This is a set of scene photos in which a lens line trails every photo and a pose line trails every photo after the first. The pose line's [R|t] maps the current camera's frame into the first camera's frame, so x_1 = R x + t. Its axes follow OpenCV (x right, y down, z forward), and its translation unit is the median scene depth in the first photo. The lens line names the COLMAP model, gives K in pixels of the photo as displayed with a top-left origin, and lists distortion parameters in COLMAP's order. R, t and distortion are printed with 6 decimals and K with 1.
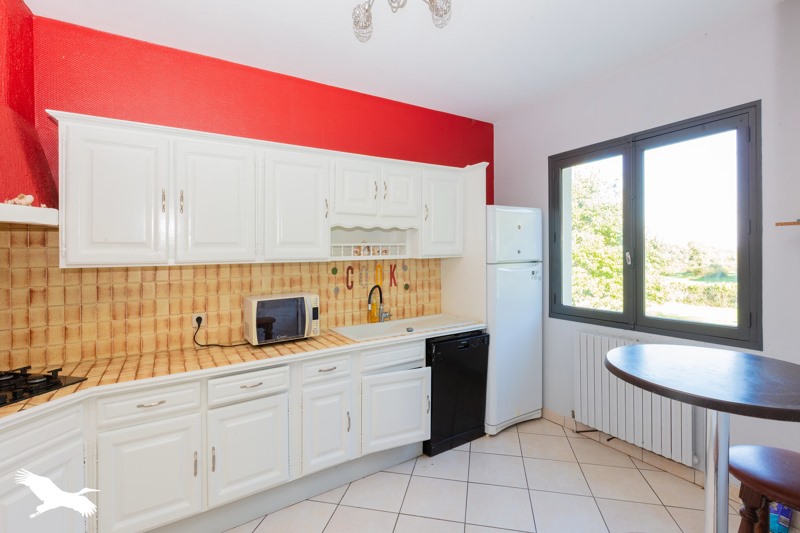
lens RADIAL K [[366.1, 0, 400.3], [0, 366.1, 251.9], [0, 0, 1]] dist [0.000596, 0.000121]
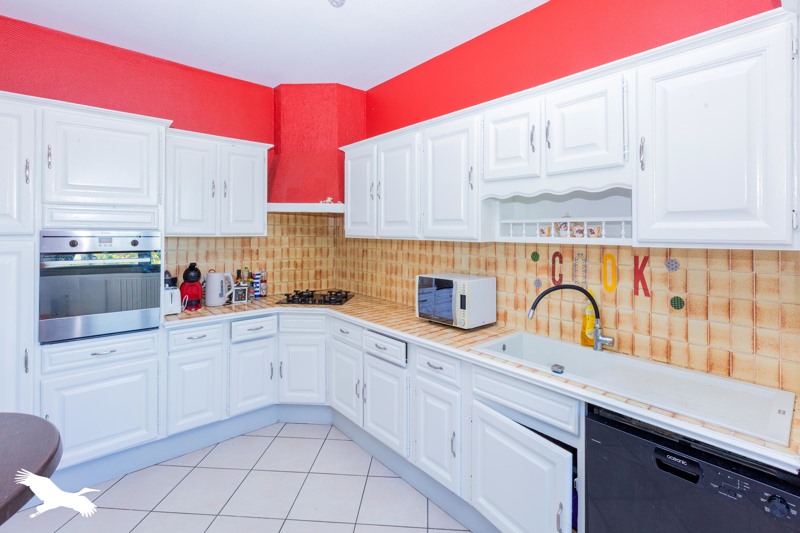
lens RADIAL K [[376.6, 0, 400.5], [0, 376.6, 223.0], [0, 0, 1]] dist [0.001293, 0.000094]
pose [[0.144609, 0.000322, -0.989489, 0.529783], [-0.001363, 0.999999, 0.000126, -0.015107], [0.989488, 0.001331, 0.144609, 0.618450]]
